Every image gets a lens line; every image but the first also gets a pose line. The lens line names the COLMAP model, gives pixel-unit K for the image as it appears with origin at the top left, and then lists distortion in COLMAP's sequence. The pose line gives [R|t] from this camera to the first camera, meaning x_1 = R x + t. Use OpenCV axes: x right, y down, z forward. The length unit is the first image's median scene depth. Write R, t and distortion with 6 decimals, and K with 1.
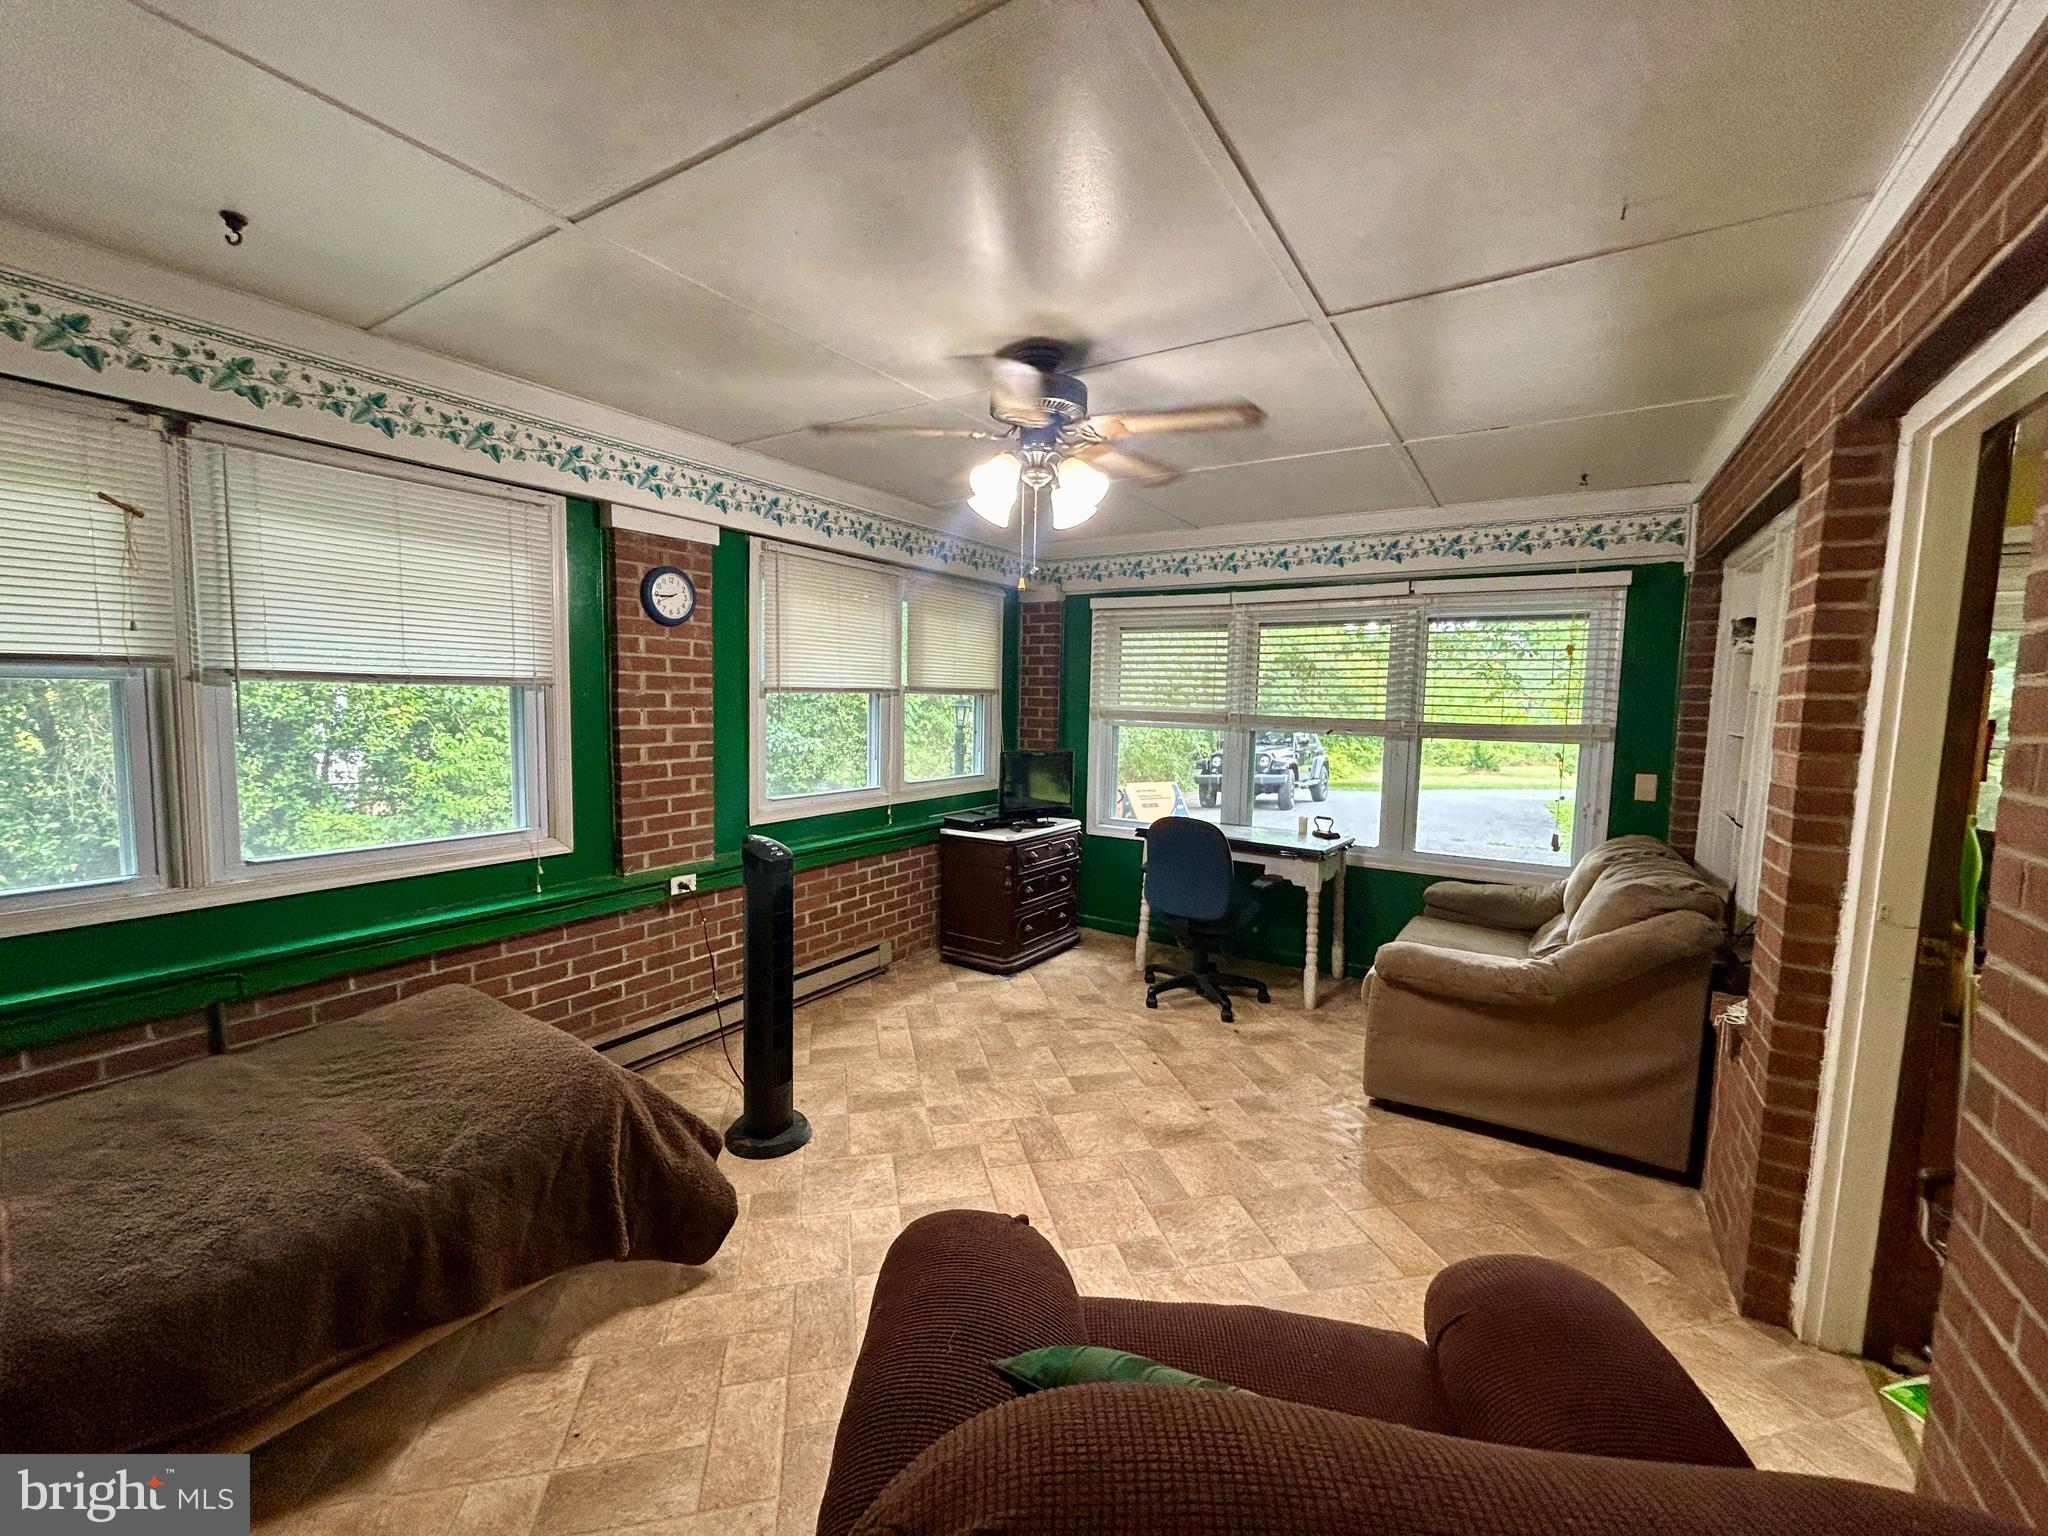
lens RADIAL K [[829.4, 0, 1021.2], [0, 829.4, 764.9], [0, 0, 1]] dist [-0.002949, 0.000181]
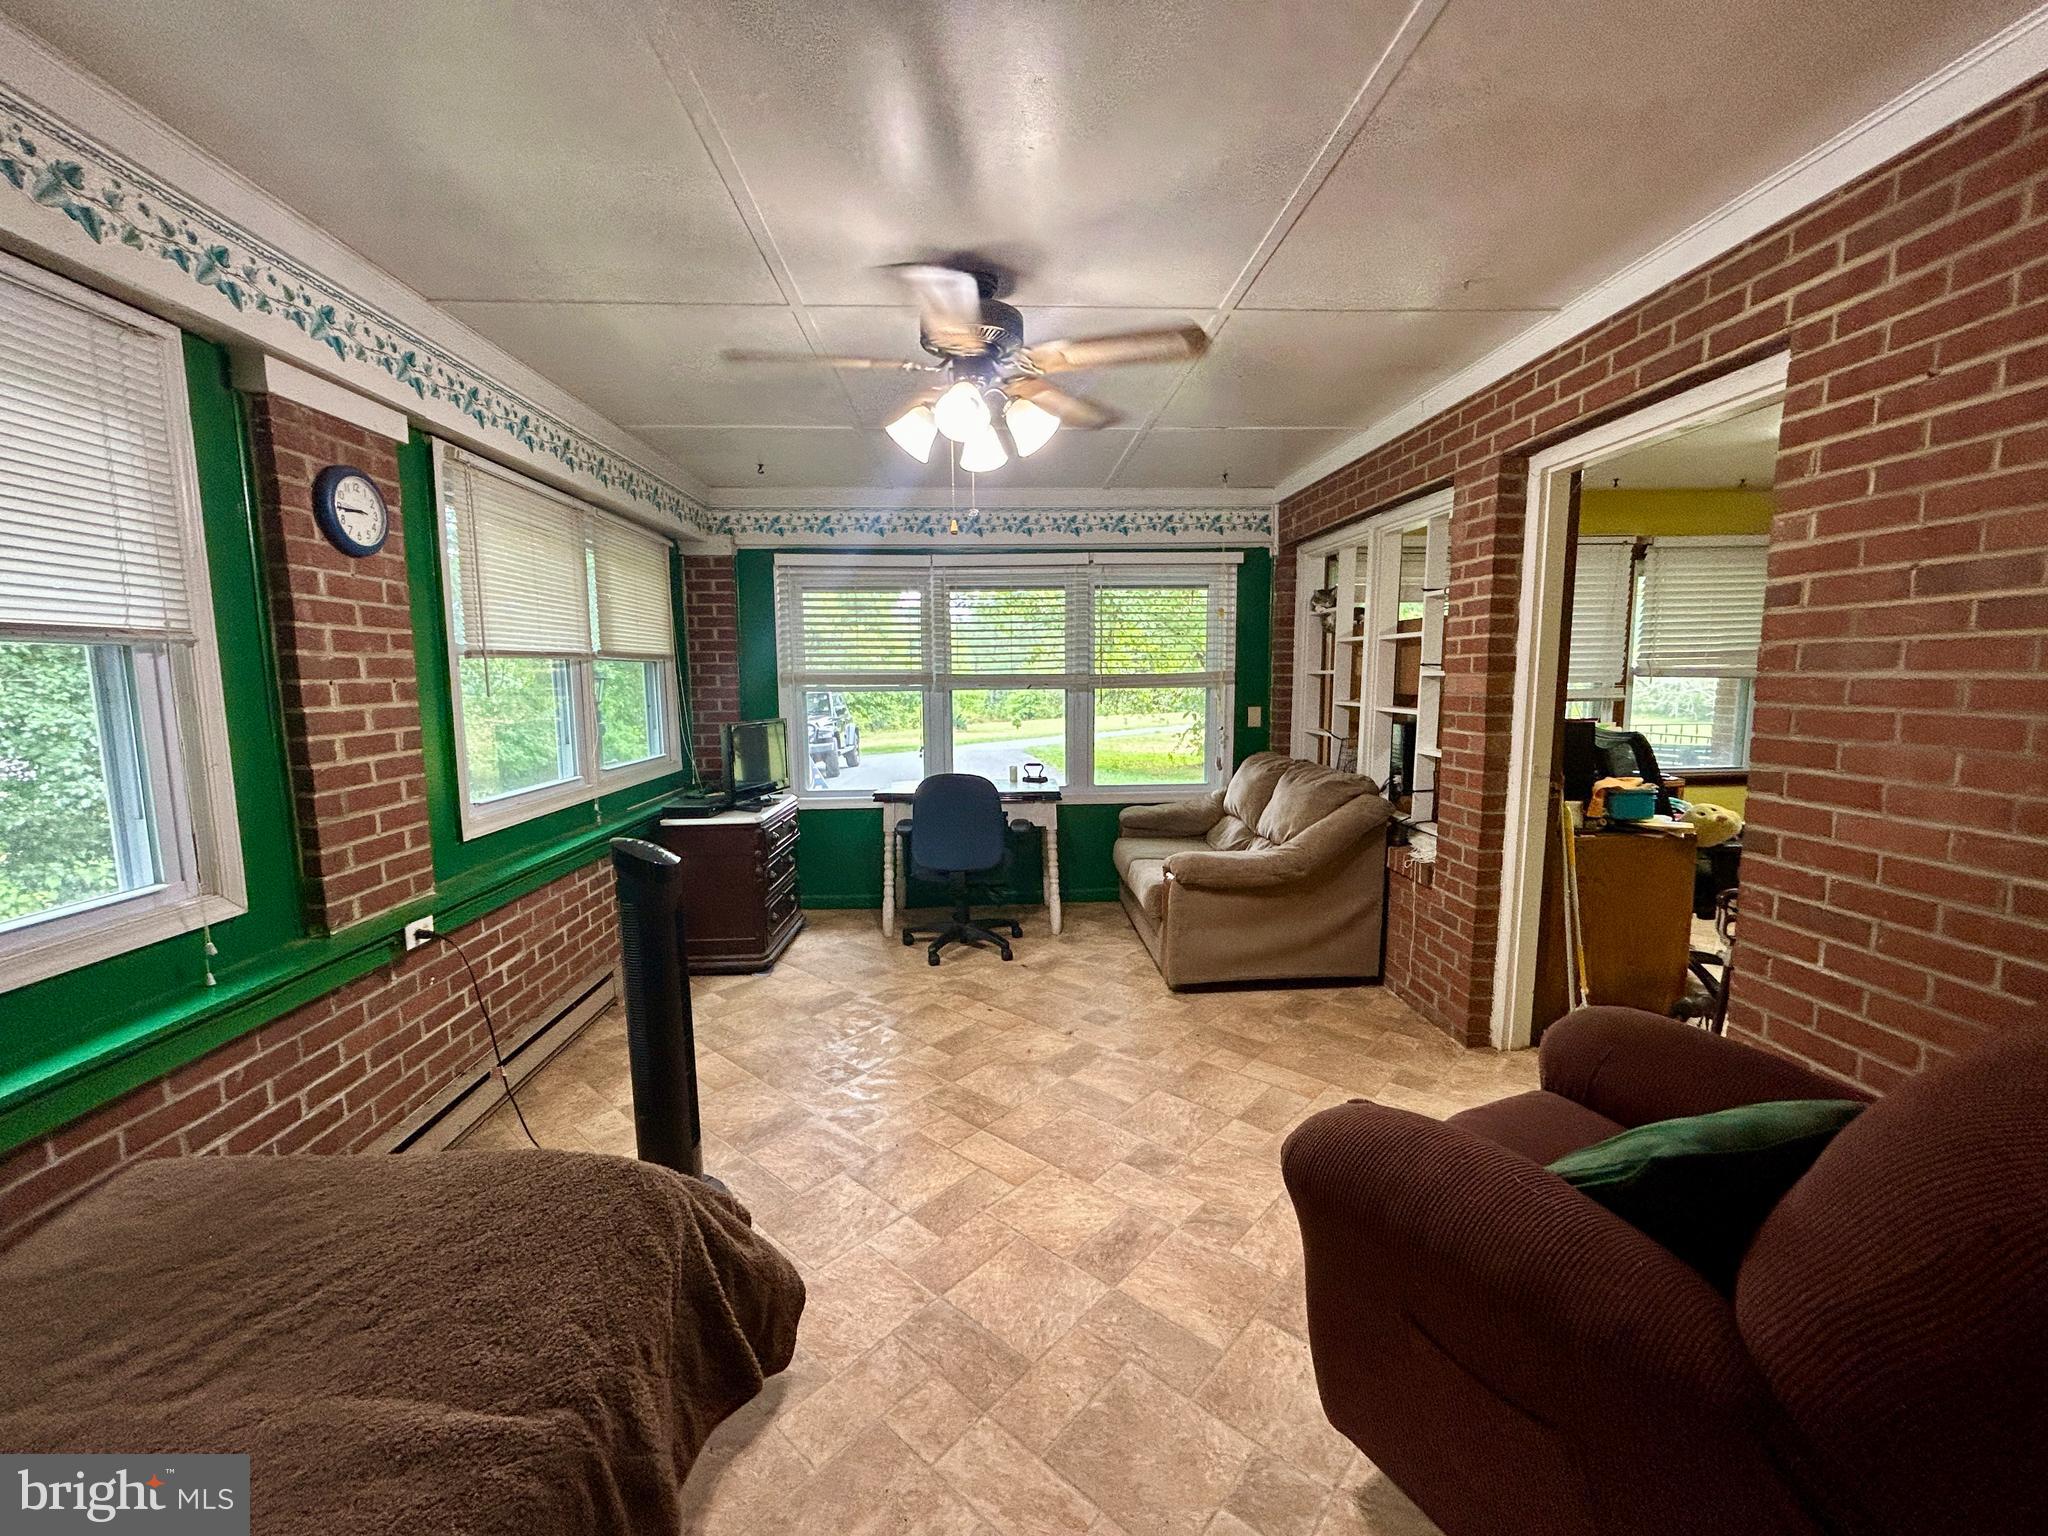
lens RADIAL K [[829.9, 0, 1018.6], [0, 829.9, 766.1], [0, 0, 1]] dist [0.000179, 0.000025]
pose [[0.815360, -0.093413, 0.571369, -0.358641], [0.074864, 0.995623, 0.055941, 0.003353], [-0.574094, -0.002837, 0.818785, 0.133076]]
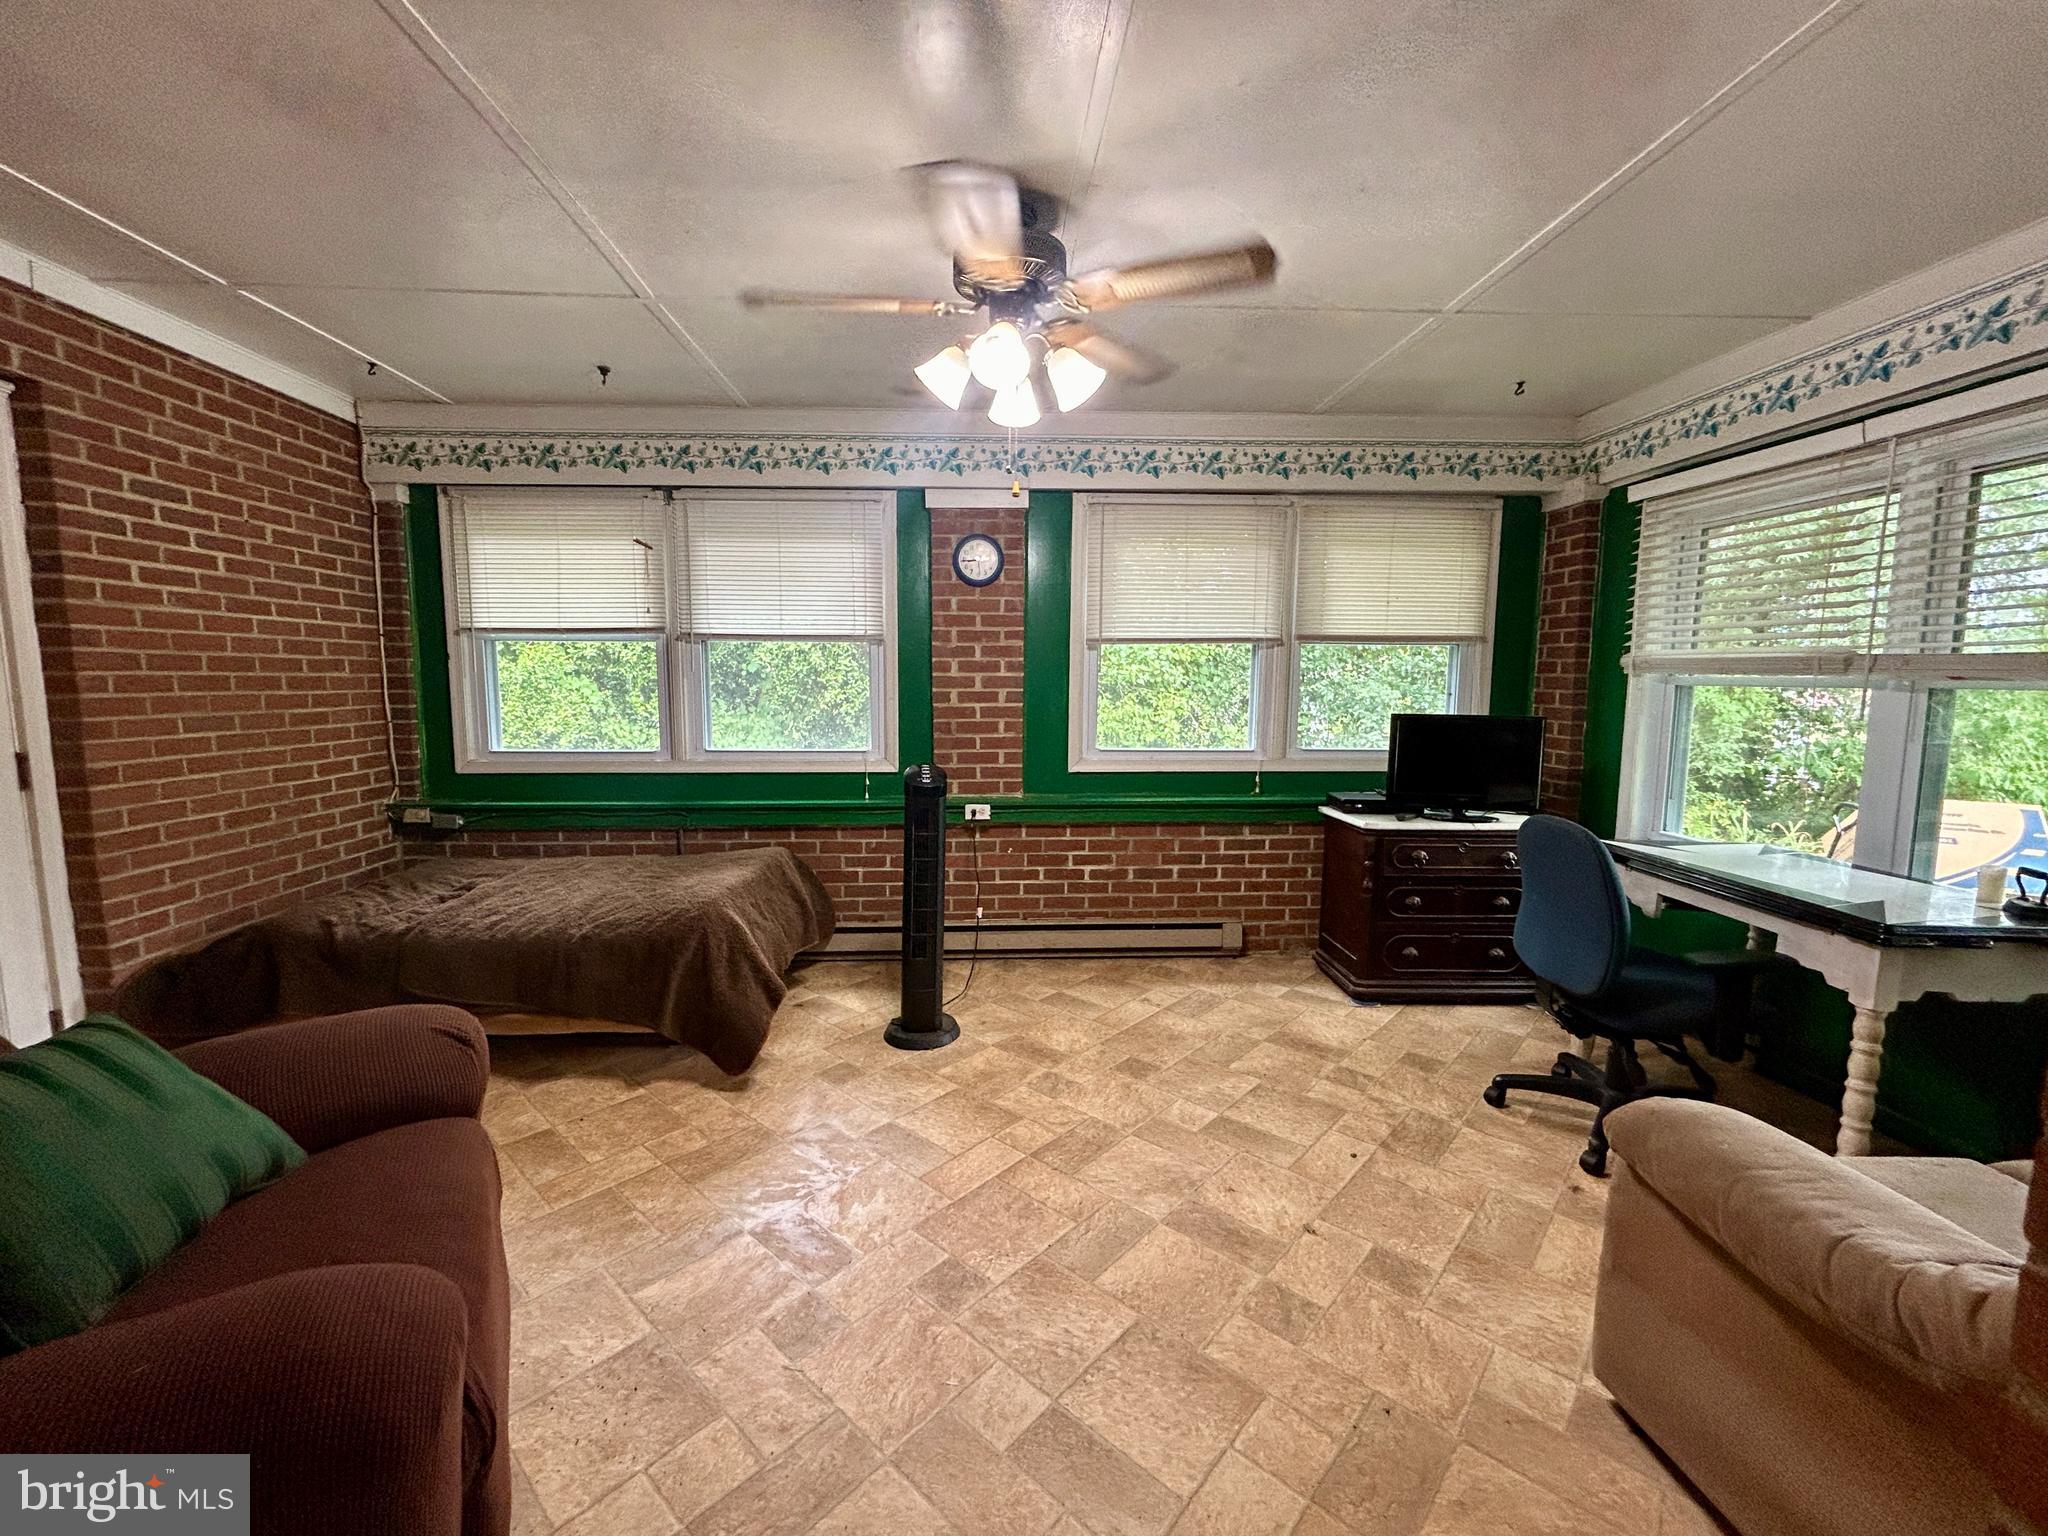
lens RADIAL K [[829.9, 0, 1018.6], [0, 829.9, 766.1], [0, 0, 1]] dist [0.000179, 0.000025]
pose [[0.573703, 0.072034, -0.815890, 0.521993], [-0.060624, 0.997127, 0.045407, 0.023423], [0.816817, 0.023413, 0.576422, 0.359643]]
